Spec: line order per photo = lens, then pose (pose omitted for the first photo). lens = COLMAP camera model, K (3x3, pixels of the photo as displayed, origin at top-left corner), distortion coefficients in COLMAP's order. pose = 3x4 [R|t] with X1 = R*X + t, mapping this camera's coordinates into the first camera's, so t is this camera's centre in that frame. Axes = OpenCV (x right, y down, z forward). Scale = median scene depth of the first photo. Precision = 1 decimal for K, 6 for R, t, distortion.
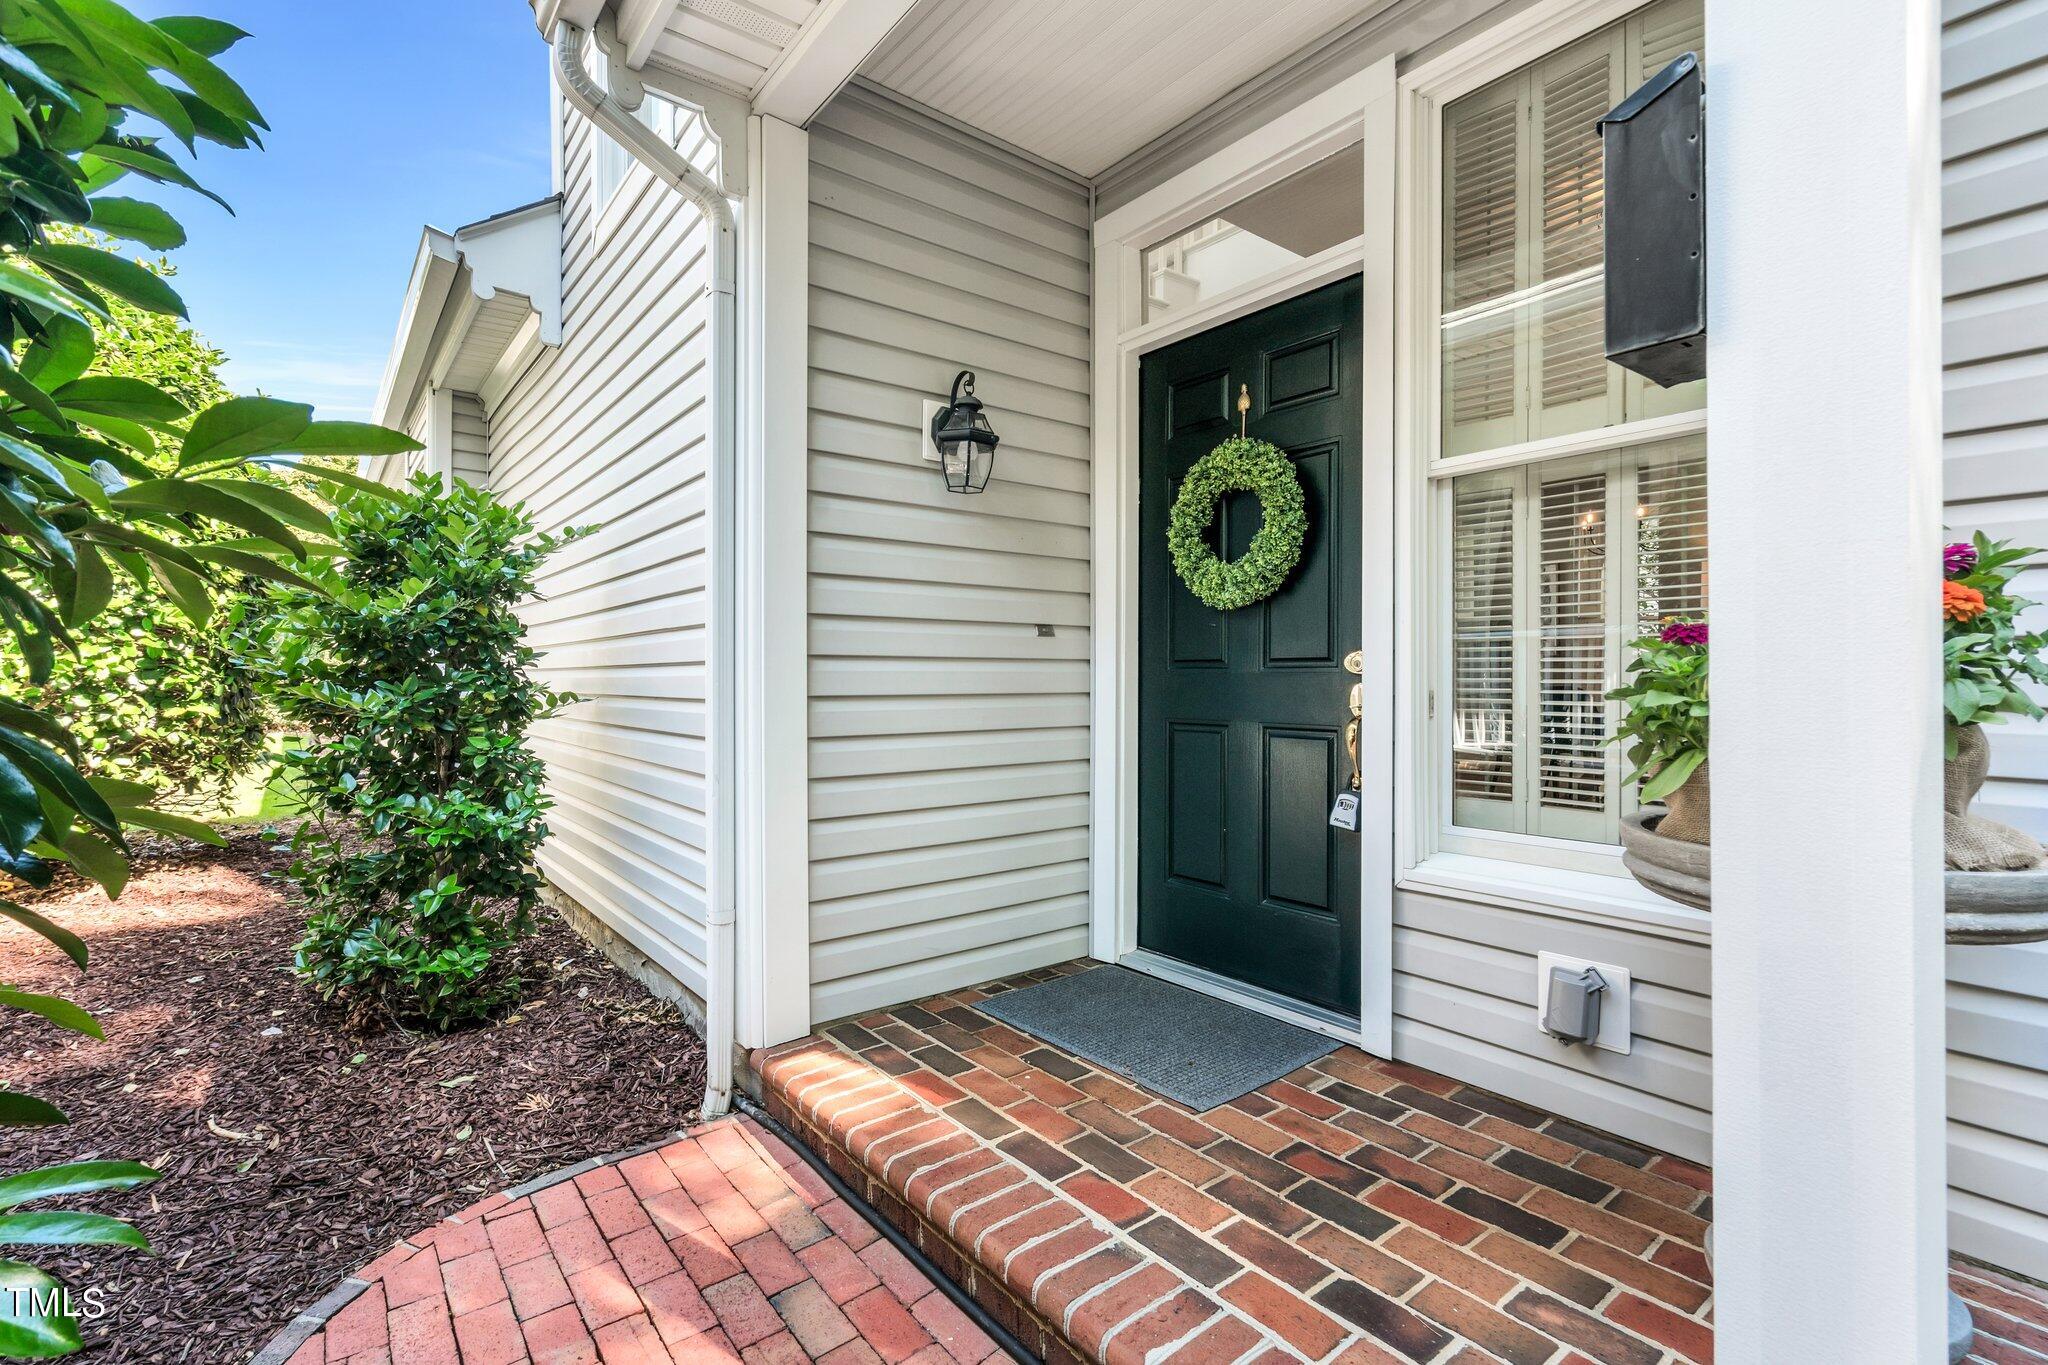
lens RADIAL K [[937.5, 0, 1027.0], [0, 937.5, 682.7], [0, 0, 1]] dist [0.003134, 0.000282]
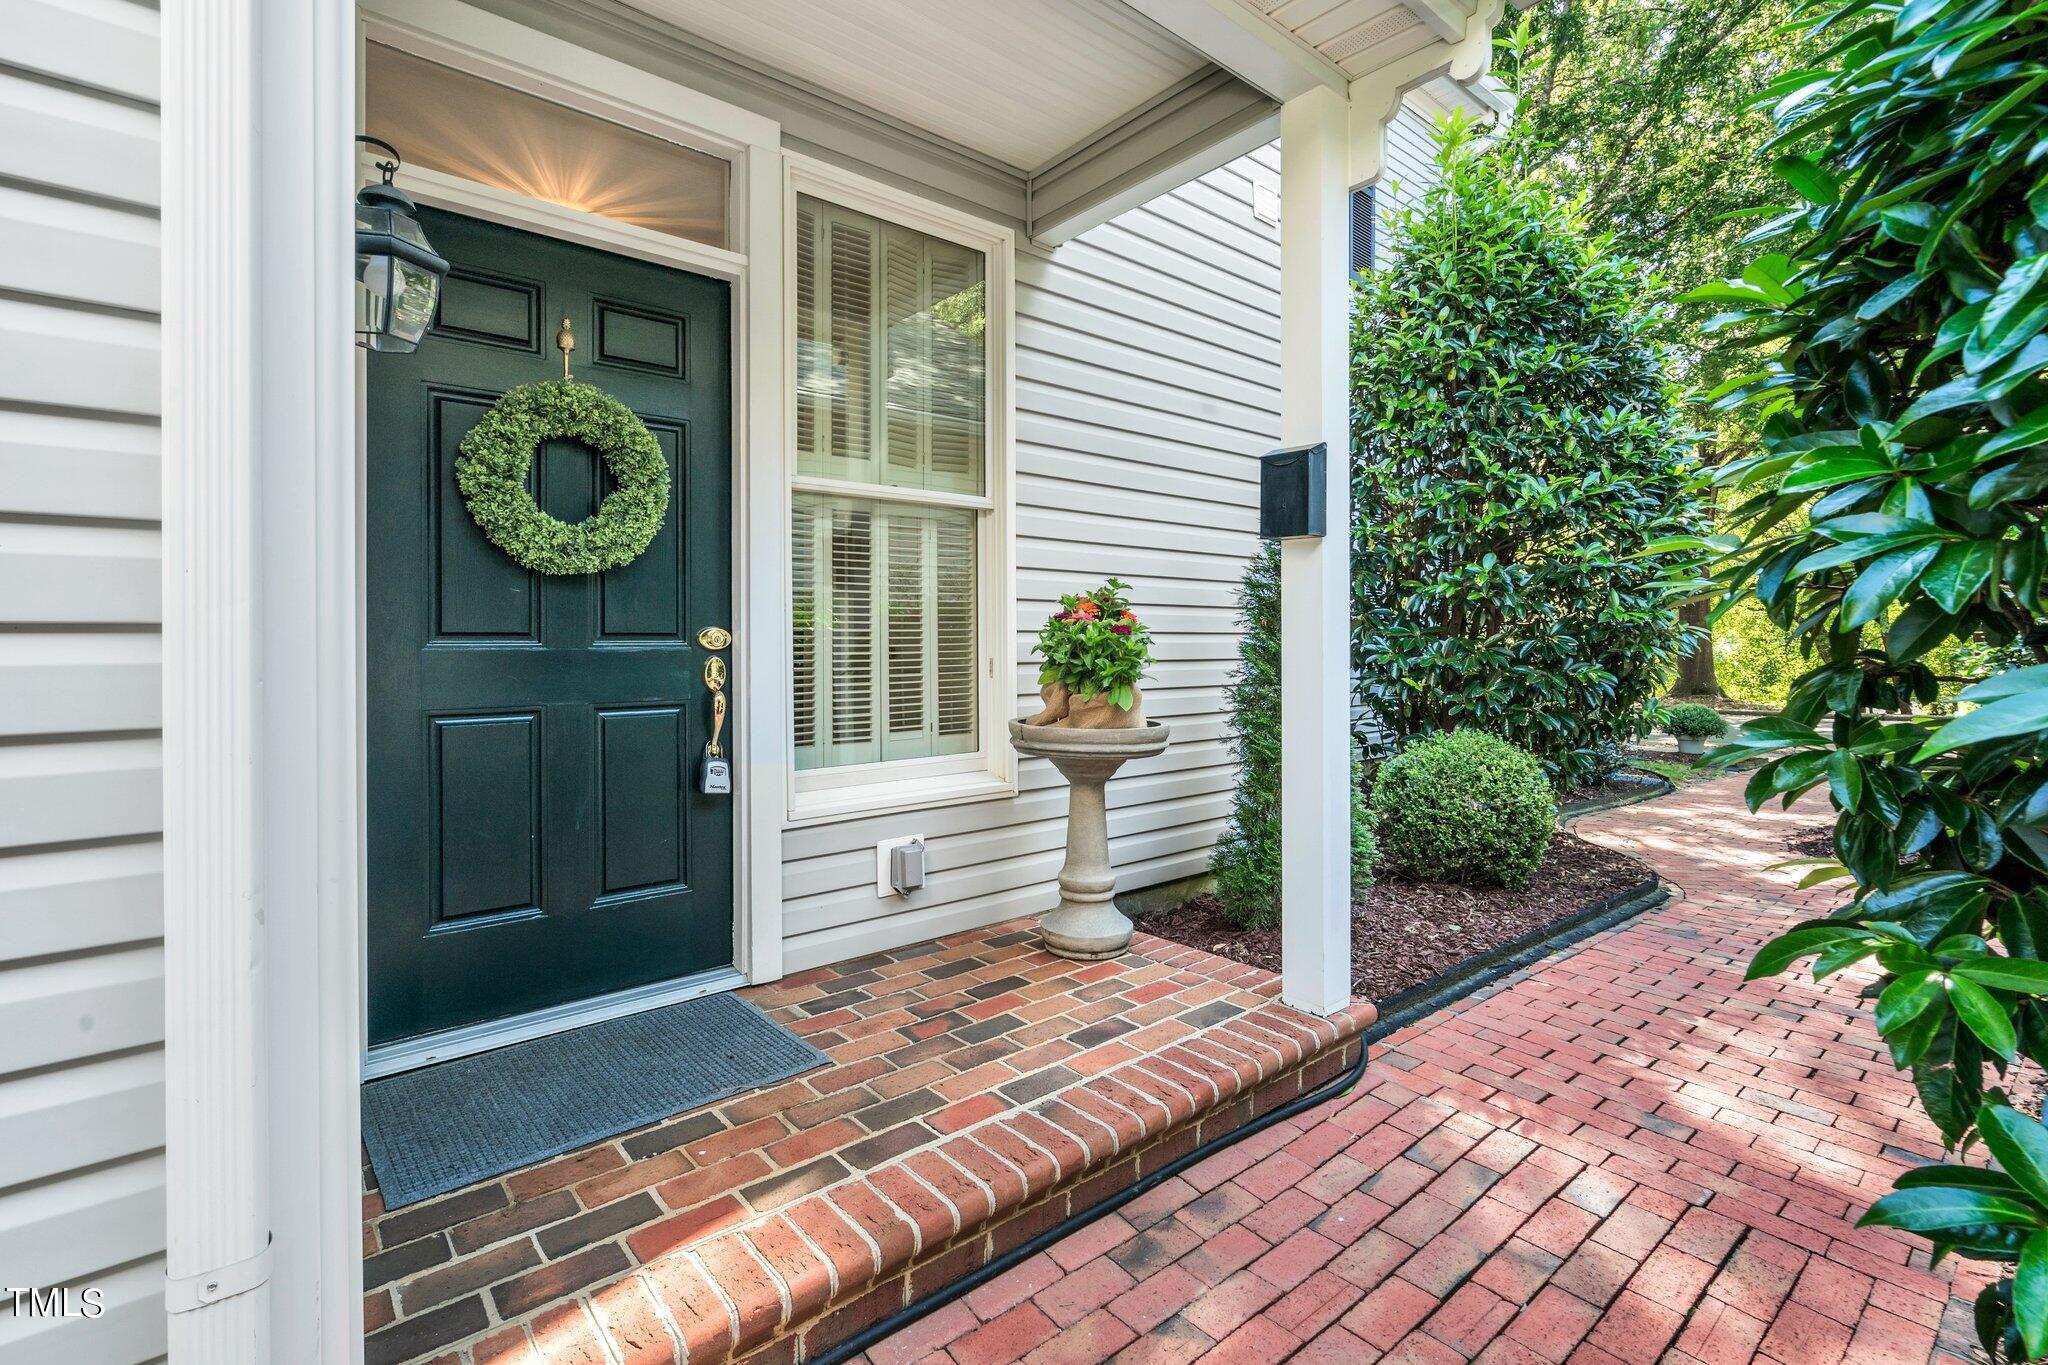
lens RADIAL K [[937.5, 0, 1046.0], [0, 937.5, 642.8], [0, 0, 1]] dist [0.003134, 0.000282]
pose [[-0.053486, 0.002066, 0.998566, -0.870739], [0.005859, 0.999981, -0.001755, -0.013276], [-0.998551, 0.005757, -0.053497, 0.796052]]
